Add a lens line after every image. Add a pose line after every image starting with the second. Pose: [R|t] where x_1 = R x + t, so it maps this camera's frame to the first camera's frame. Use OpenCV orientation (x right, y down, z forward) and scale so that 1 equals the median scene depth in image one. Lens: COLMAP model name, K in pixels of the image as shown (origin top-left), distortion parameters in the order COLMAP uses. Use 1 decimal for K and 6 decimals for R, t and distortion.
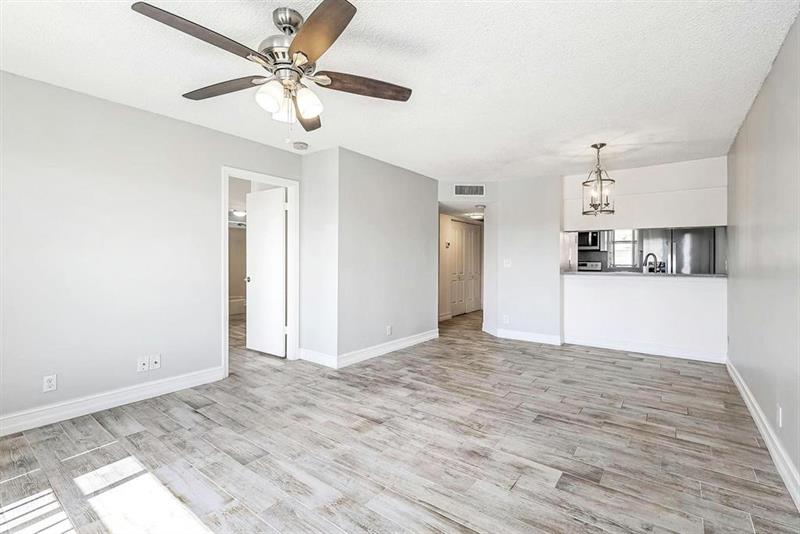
lens RADIAL K [[360.7, 0, 402.1], [0, 360.7, 265.8], [0, 0, 1]] dist [0.001639, -0.001136]
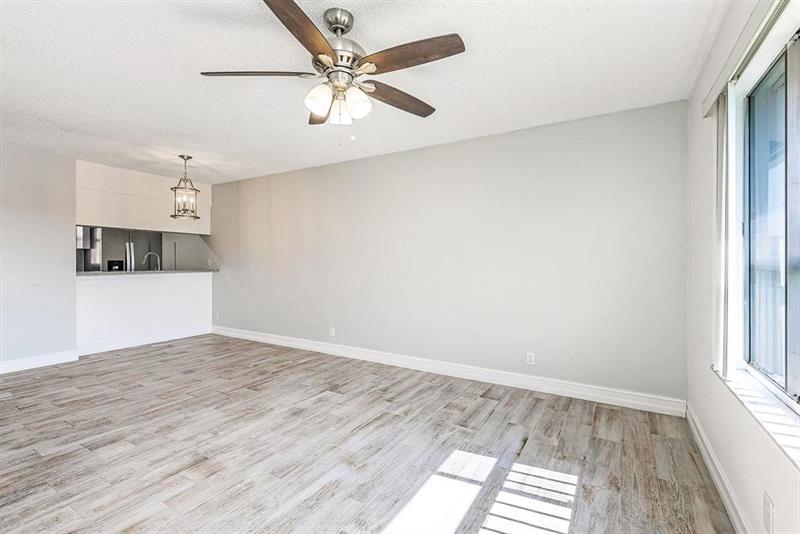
lens RADIAL K [[360.7, 0, 406.4], [0, 360.7, 265.3], [0, 0, 1]] dist [0.001639, -0.001136]
pose [[-0.117818, -0.014776, 0.992925, -0.686707], [0.009875, 0.999822, 0.016051, -0.008968], [-0.992986, 0.011696, -0.117651, 0.476893]]
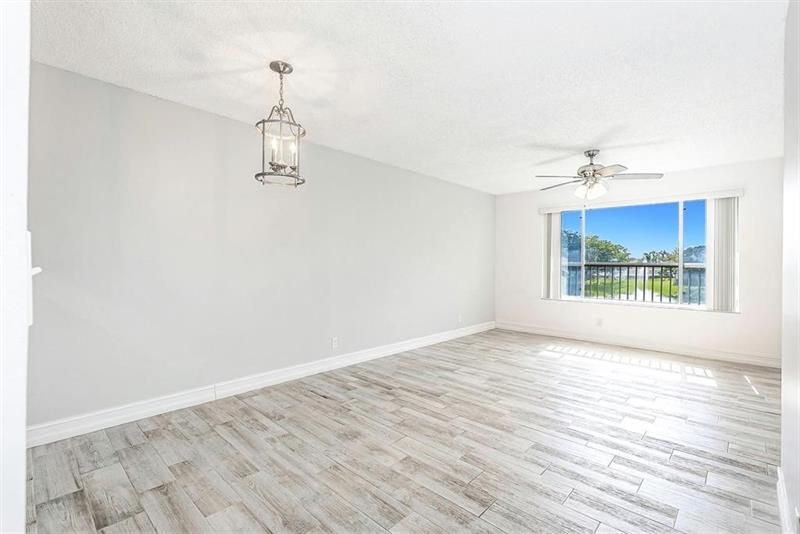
lens RADIAL K [[360.7, 0, 404.1], [0, 360.7, 265.3], [0, 0, 1]] dist [0.001639, -0.001136]
pose [[-0.994312, -0.011101, 0.105928, 0.290289], [-0.008459, 0.999643, 0.025363, -0.022689], [-0.106172, 0.024323, -0.994050, 1.672913]]
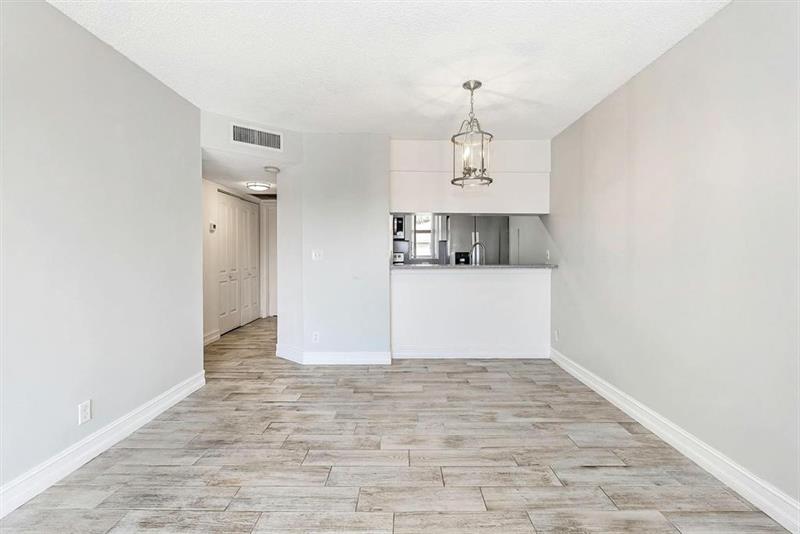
lens RADIAL K [[360.7, 0, 401.3], [0, 360.7, 259.9], [0, 0, 1]] dist [0.001639, -0.001136]
pose [[0.799154, -0.014904, 0.600942, 0.012927], [0.012125, 0.999889, 0.008673, -0.003372], [-0.601004, 0.000355, 0.799246, 0.551871]]
